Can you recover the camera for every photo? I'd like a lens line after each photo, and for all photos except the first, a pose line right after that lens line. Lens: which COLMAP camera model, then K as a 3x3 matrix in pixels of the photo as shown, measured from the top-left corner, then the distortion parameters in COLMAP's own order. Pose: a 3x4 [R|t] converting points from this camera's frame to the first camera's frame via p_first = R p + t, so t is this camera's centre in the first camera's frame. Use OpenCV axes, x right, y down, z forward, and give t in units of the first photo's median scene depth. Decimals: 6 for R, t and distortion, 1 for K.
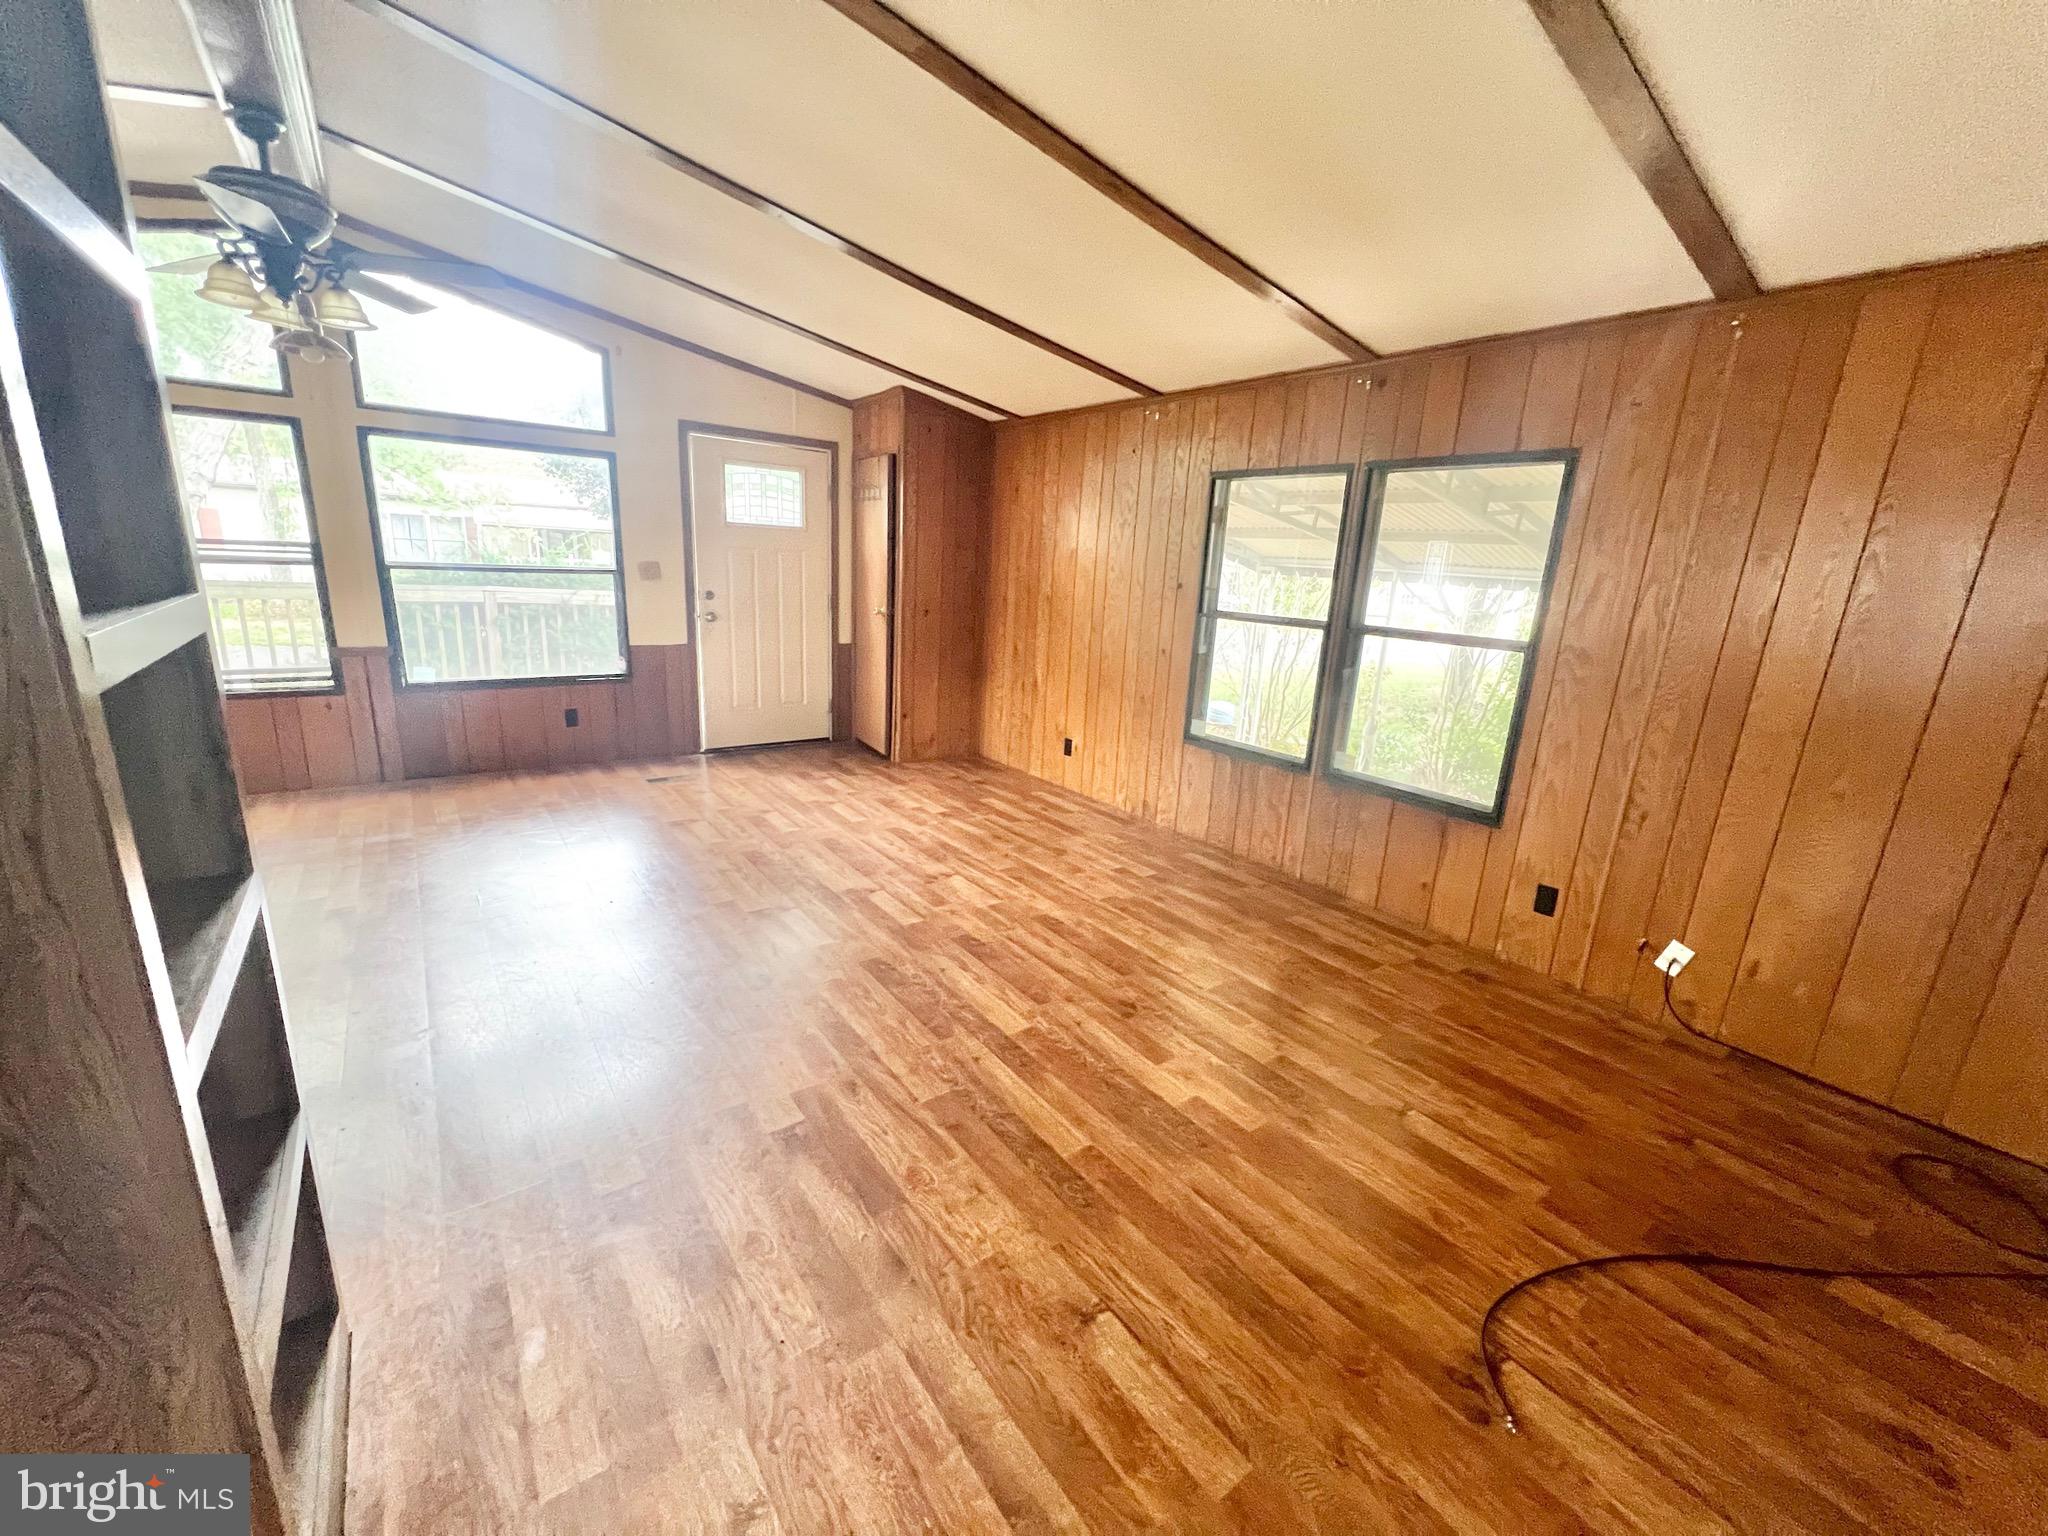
lens RADIAL K [[816.1, 0, 1020.0], [0, 816.1, 769.1], [0, 0, 1]] dist [0.001198, 0.000378]
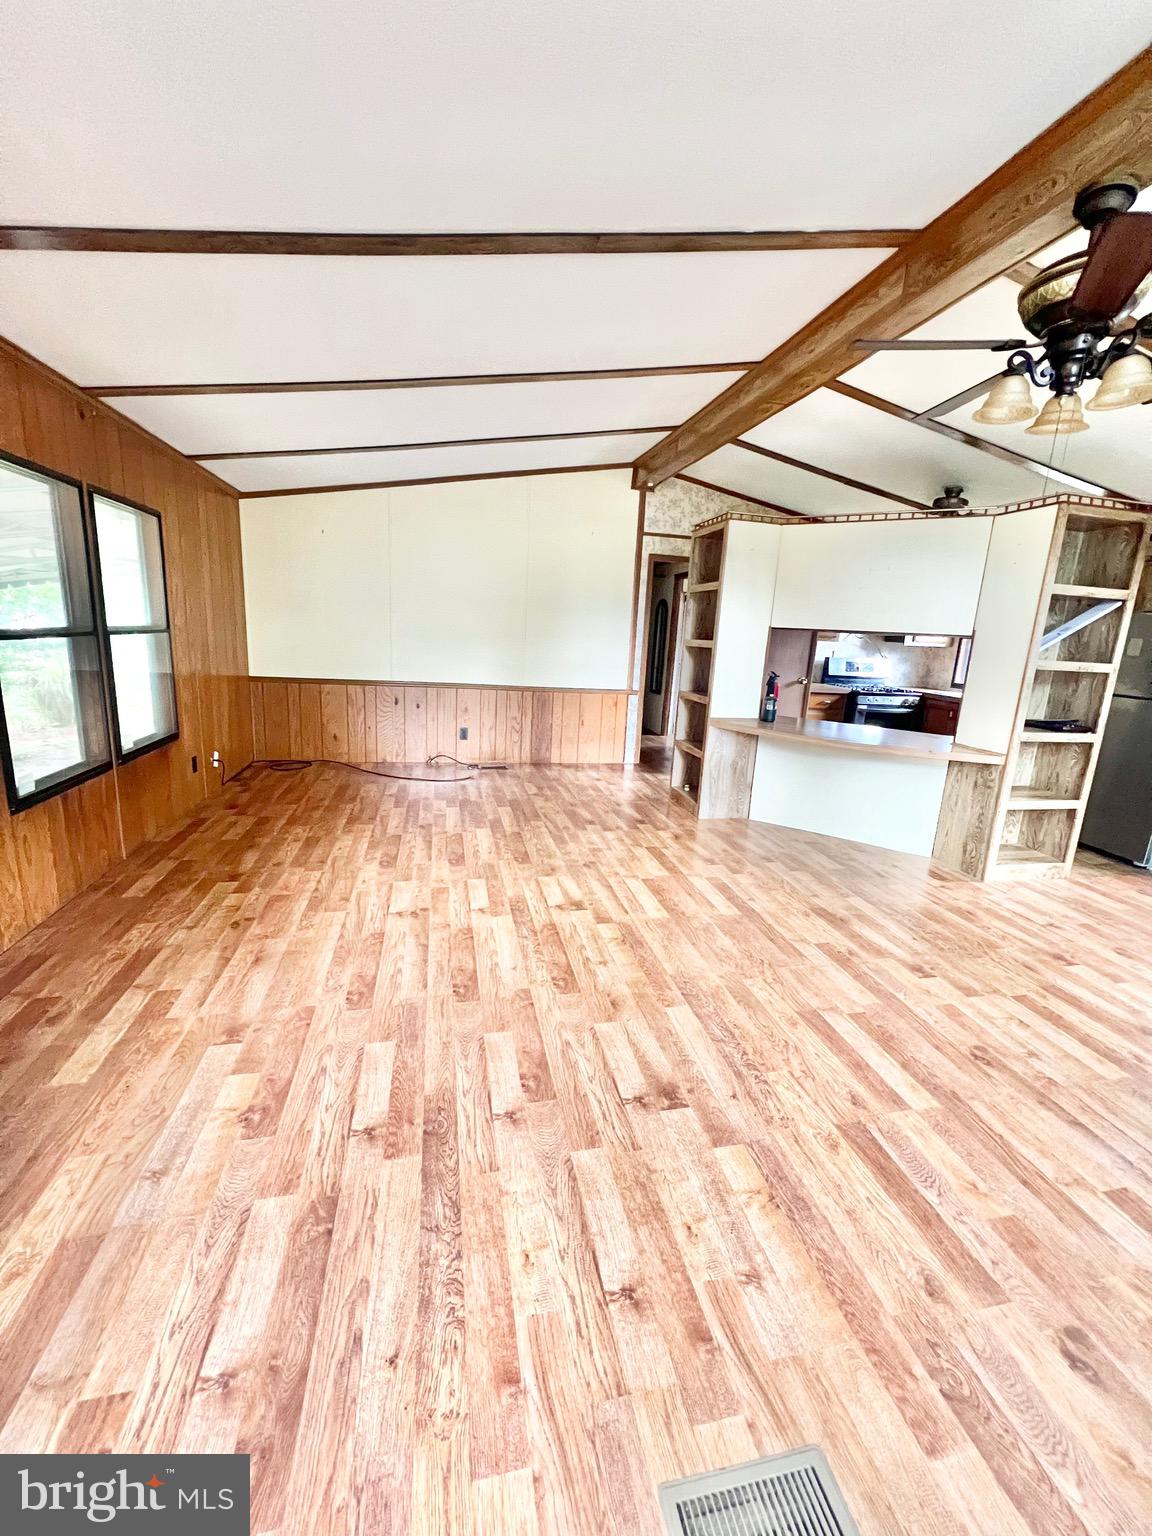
lens RADIAL K [[612.1, 0, 574.3], [0, 612.1, 761.1], [0, 0, 1]] dist [0.001198, 0.000378]
pose [[-0.905544, -0.185269, 0.381662, -0.541586], [0.007332, 0.892642, 0.450708, -0.381504], [-0.424189, 0.410934, -0.806968, 1.440134]]
